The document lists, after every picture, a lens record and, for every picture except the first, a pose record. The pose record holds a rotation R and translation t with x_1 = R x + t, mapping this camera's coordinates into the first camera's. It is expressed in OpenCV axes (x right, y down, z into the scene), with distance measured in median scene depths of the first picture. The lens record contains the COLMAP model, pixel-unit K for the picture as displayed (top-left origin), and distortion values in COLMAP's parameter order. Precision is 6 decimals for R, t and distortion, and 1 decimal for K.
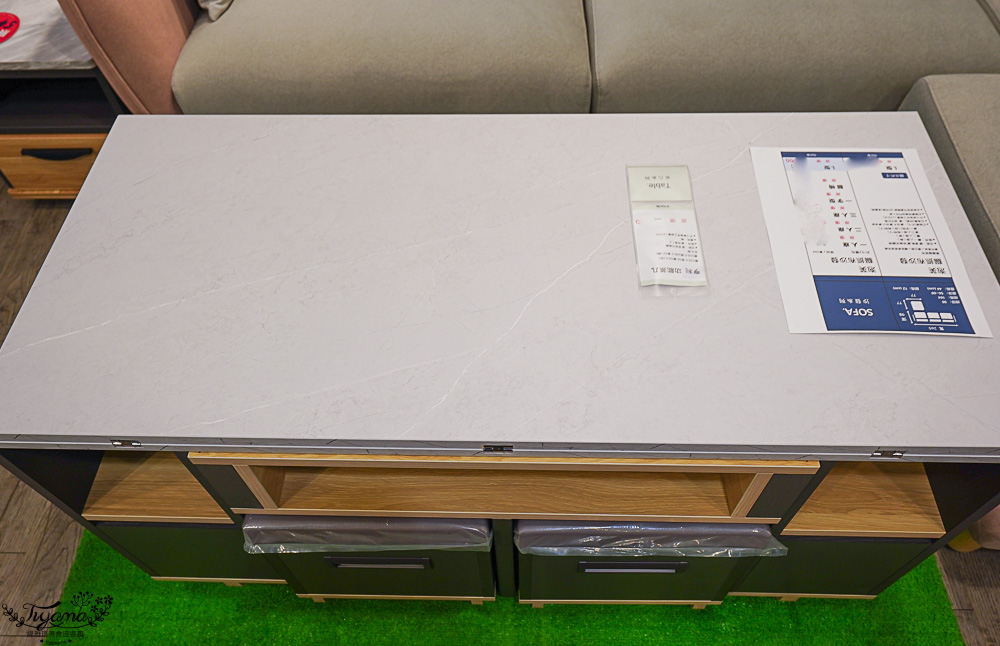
lens RADIAL K [[737.7, 0, 501.6], [0, 737.7, 325.2], [0, 0, 1]] dist [0.003612, 0.001636]
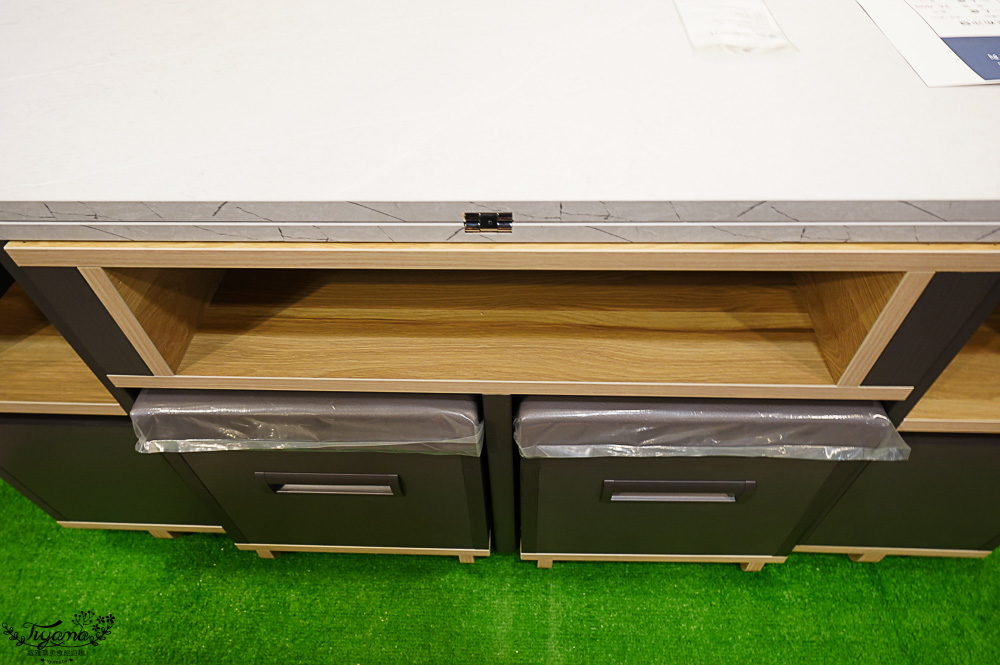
lens RADIAL K [[607.1, 0, 500.7], [0, 607.1, 327.1], [0, 0, 1]] dist [-0.001411, 0.003676]
pose [[0.999911, 0.007661, -0.010947, 0.009531], [-0.008911, 0.992834, -0.119166, 0.255932], [0.009956, 0.119253, 0.992814, 0.411196]]
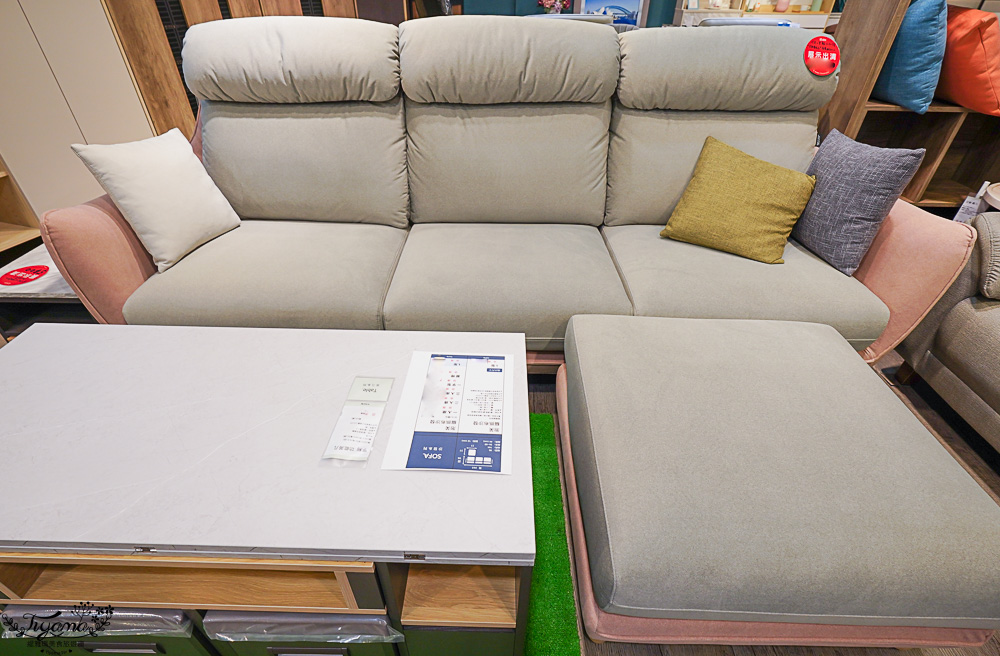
lens RADIAL K [[478.1, 0, 501.0], [0, 478.1, 328.1], [0, 0, 1]] dist [-0.001521, 0.003121]
pose [[0.999375, 0.025774, 0.024191, 0.520584], [-0.017426, 0.954647, -0.297231, 0.018295], [-0.030755, 0.296624, 0.954499, -0.017746]]
